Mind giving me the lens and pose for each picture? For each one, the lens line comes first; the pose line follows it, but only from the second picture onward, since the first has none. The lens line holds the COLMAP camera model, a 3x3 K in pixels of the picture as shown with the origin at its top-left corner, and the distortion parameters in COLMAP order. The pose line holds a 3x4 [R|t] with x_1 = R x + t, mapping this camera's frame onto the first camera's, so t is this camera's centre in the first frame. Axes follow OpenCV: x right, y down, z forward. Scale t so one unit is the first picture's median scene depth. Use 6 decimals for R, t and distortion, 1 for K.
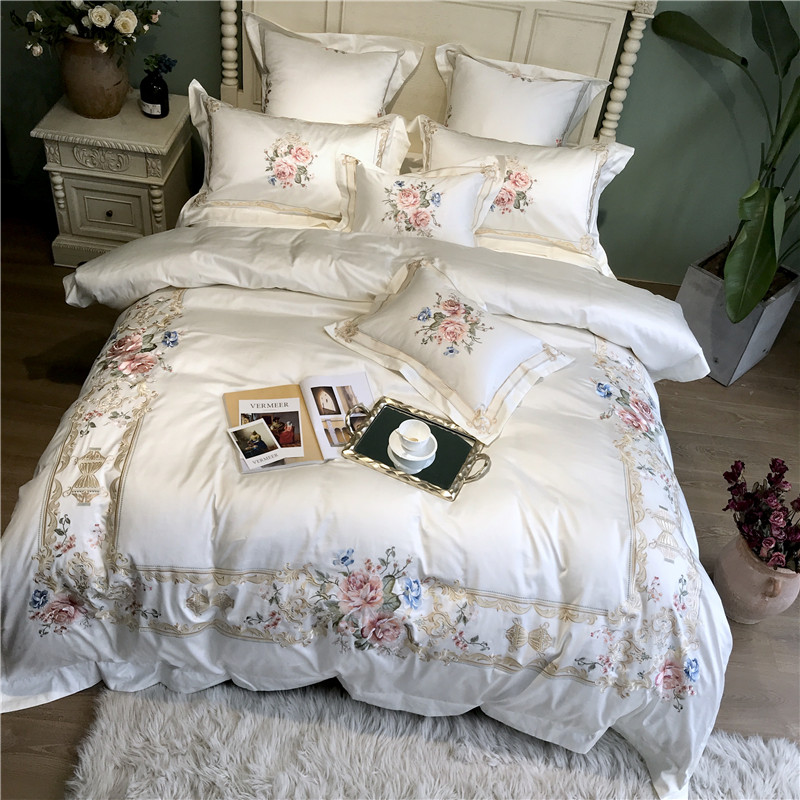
lens RADIAL K [[885.6, 0, 400.3], [0, 885.6, 391.9], [0, 0, 1]] dist [0.032135, -0.055834]
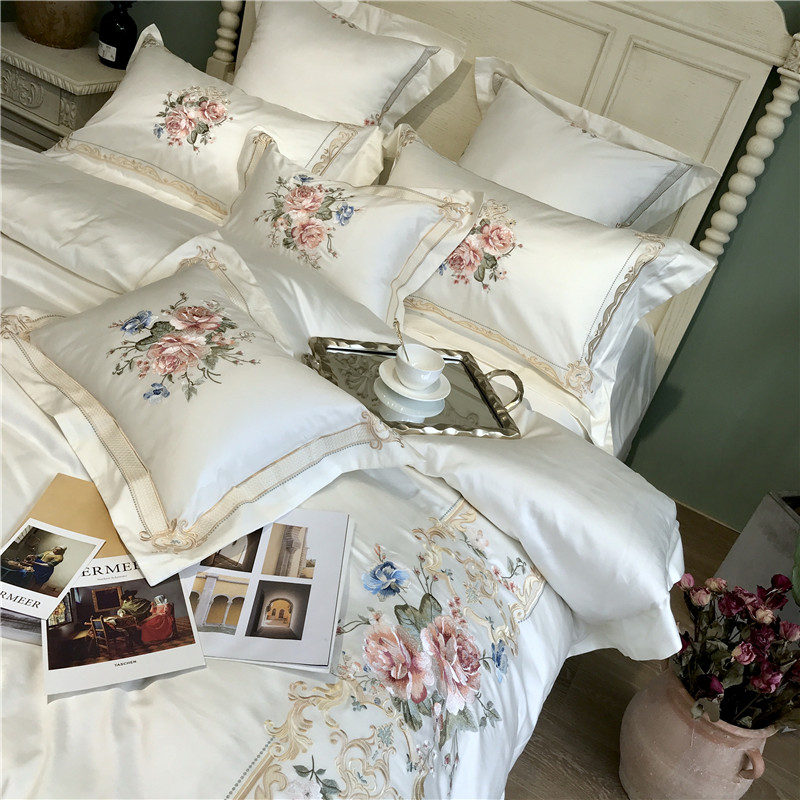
lens RADIAL K [[879.0, 0, 401.3], [0, 879.0, 391.6], [0, 0, 1]] dist [0.093001, -0.249222]
pose [[0.910314, 0.321867, -0.260252, 0.338897], [-0.375939, 0.906011, -0.194457, -0.003149], [0.173202, 0.274856, 0.945757, 0.572609]]
